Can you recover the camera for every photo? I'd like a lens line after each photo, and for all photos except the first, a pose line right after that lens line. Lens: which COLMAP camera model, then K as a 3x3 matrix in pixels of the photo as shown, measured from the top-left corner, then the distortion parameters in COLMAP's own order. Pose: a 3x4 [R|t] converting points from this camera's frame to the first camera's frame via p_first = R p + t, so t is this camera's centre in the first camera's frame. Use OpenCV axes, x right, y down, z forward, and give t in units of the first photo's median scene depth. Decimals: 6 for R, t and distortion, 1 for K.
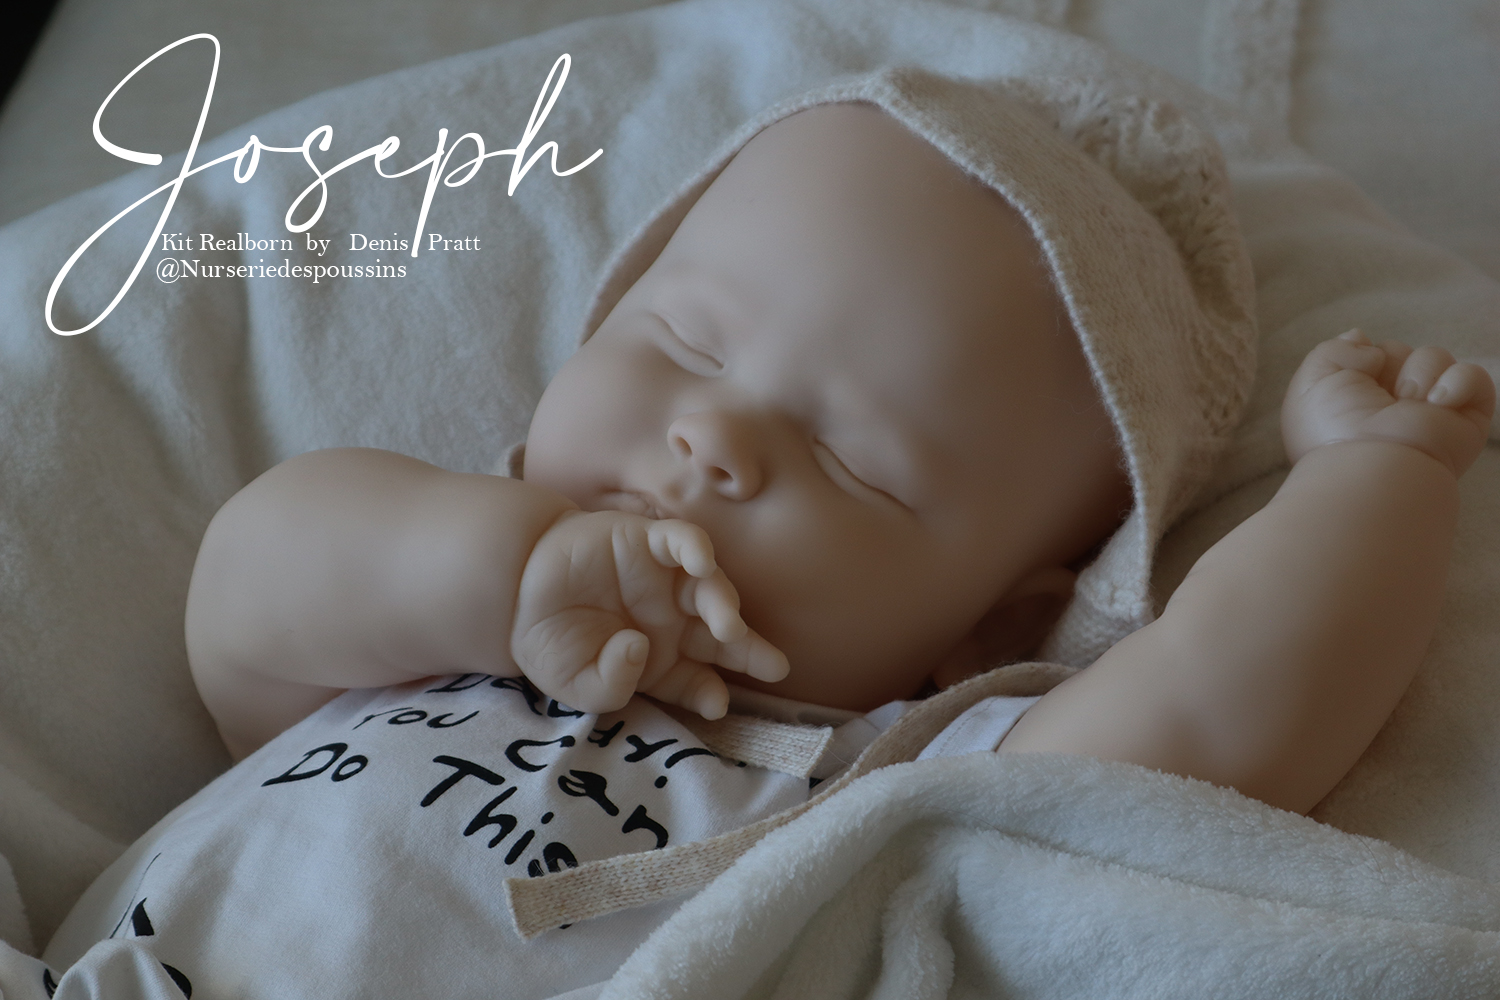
lens RADIAL K [[3000.9, 0, 750.4], [0, 3000.9, 500.3], [0, 0, 1]] dist [-0.181459, 0.000000]
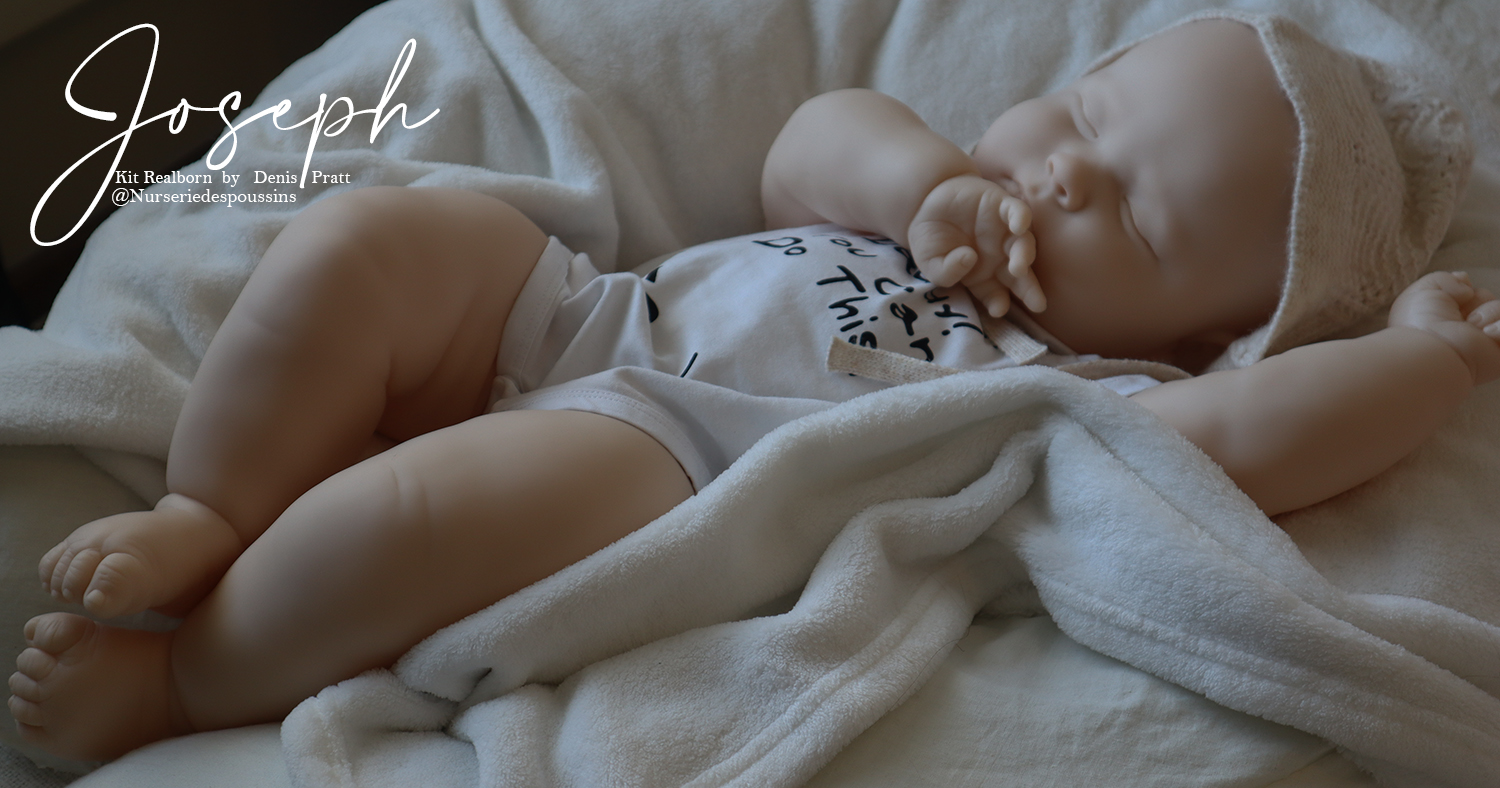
lens RADIAL K [[2009.3, 0, 748.4], [0, 2009.3, 395.9], [0, 0, 1]] dist [0.056651, 0.000000]
pose [[0.855015, 0.439199, -0.275780, 0.207553], [-0.418608, 0.898388, 0.132914, 0.018725], [0.306134, 0.001800, 0.951987, -0.153457]]
